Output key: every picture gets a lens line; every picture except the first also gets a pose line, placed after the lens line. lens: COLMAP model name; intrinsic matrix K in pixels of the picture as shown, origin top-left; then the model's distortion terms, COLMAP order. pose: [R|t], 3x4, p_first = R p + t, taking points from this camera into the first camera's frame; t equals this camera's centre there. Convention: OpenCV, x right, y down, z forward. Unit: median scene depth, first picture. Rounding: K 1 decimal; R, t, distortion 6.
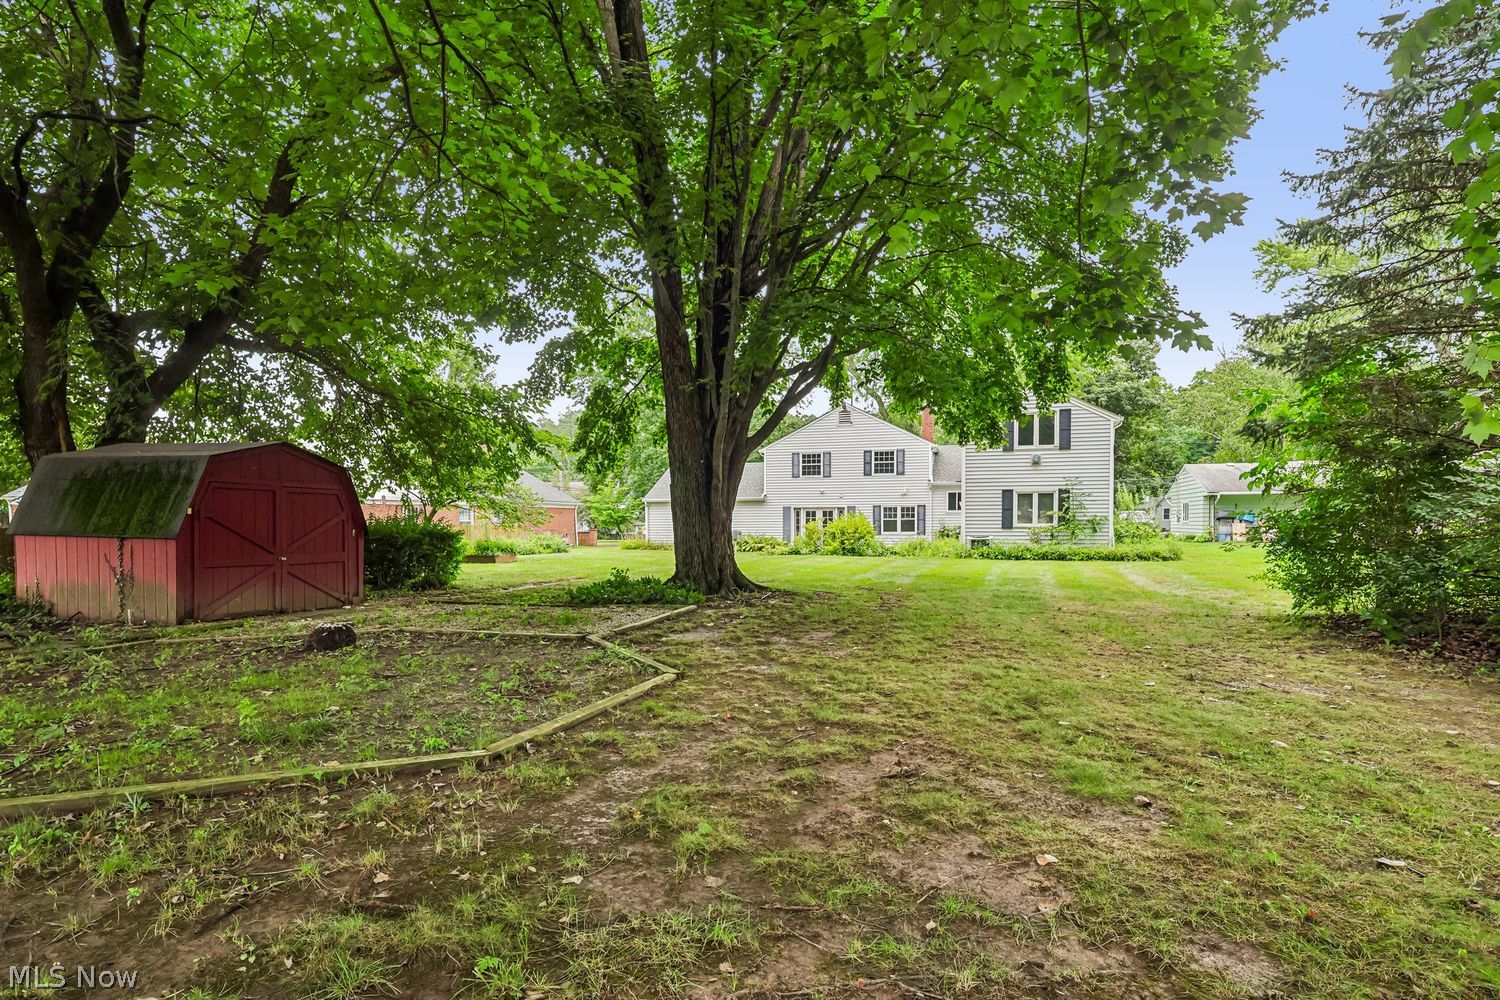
lens RADIAL K [[839.4, 0, 750.0], [0, 839.4, 500.0], [0, 0, 1]] dist [0.000127, -0.000002]
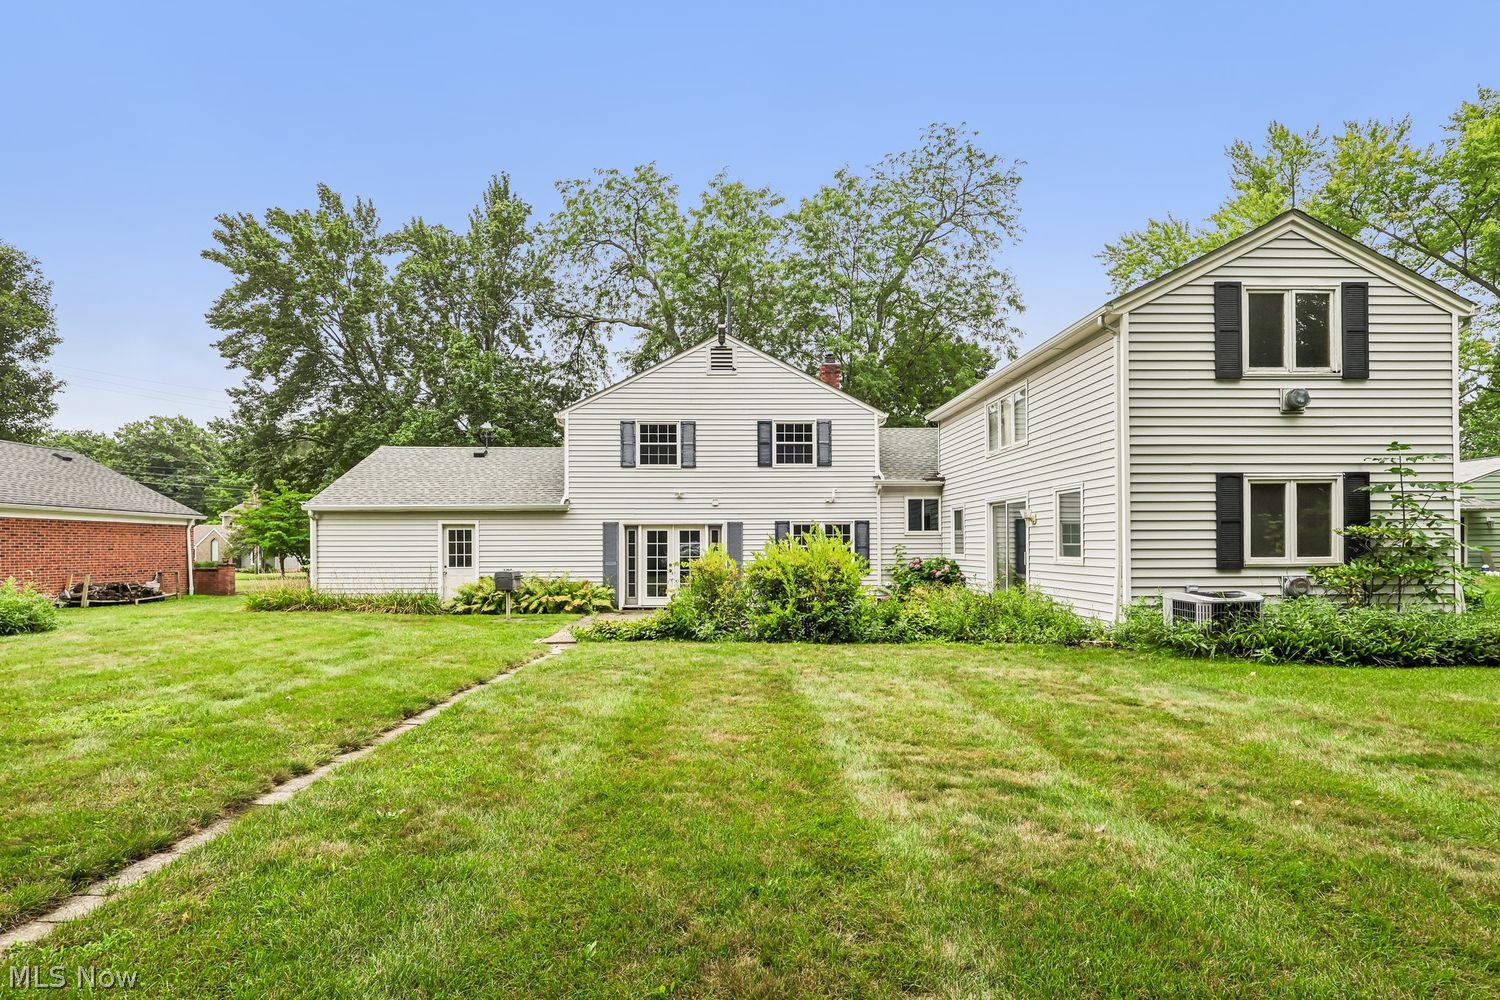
lens RADIAL K [[689.4, 0, 750.6], [0, 689.4, 541.3], [0, 0, 1]] dist [-0.000168, 0.000003]
pose [[0.946677, 0.003680, 0.322163, -0.012635], [-0.008603, 0.999867, 0.013859, 0.013335], [-0.322069, -0.015892, 0.946583, 0.581579]]
